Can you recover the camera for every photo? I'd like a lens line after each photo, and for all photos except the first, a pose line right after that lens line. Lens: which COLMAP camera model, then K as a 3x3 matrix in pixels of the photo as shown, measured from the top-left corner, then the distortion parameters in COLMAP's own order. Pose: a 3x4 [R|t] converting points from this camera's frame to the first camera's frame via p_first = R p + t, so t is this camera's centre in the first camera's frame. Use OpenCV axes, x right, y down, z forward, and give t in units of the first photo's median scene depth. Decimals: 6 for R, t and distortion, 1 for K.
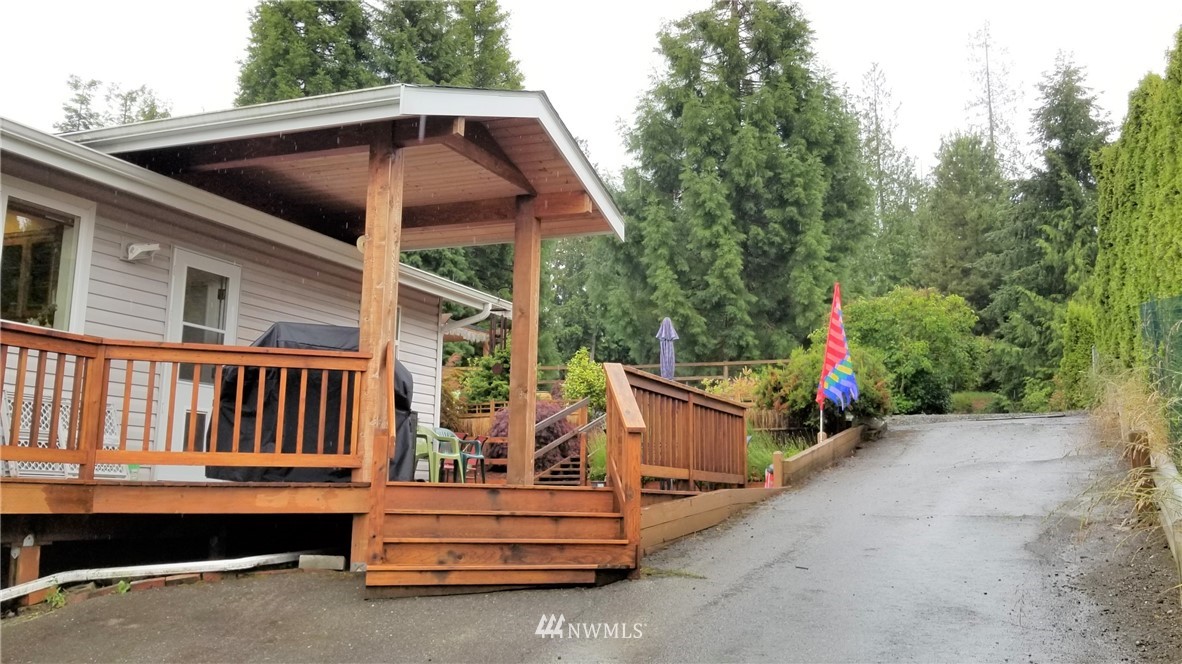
lens RADIAL K [[1145.4, 0, 592.5], [0, 1145.4, 330.4], [0, 0, 1]] dist [0.065495, 0.000000]
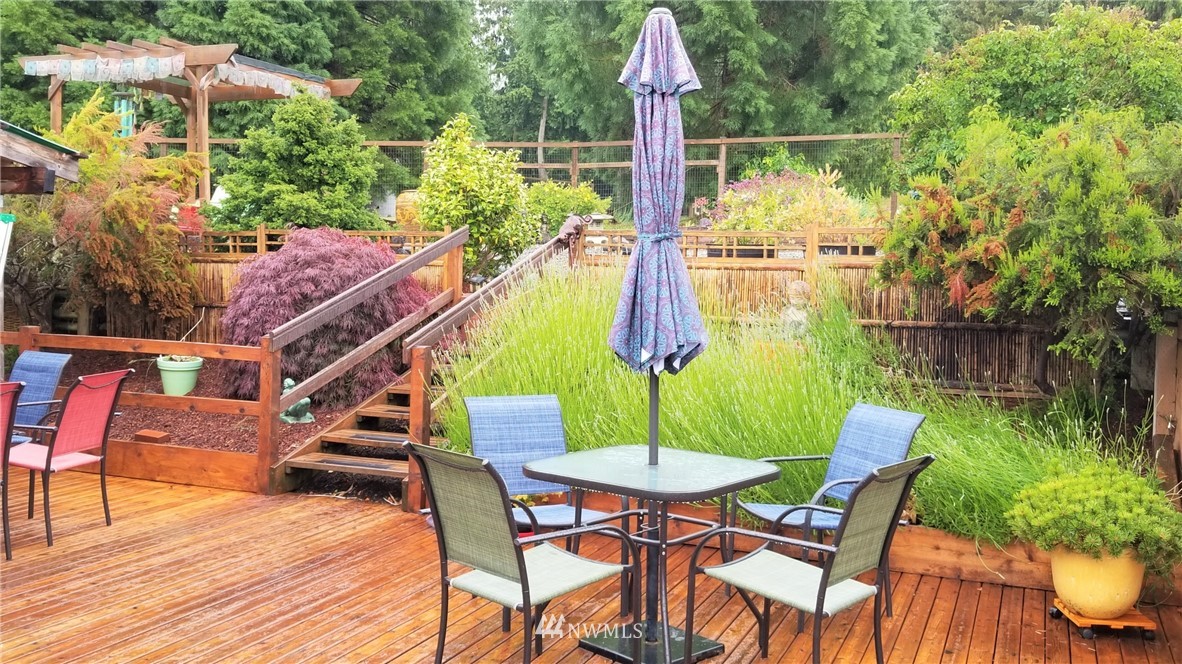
lens RADIAL K [[1145.4, 0, 592.8], [0, 1145.4, 331.4], [0, 0, 1]] dist [0.065495, 0.000000]
pose [[0.999312, 0.007409, 0.036341, 0.018738], [-0.014574, 0.979467, 0.201079, 0.004549], [-0.034105, -0.201471, 0.978901, 0.340295]]
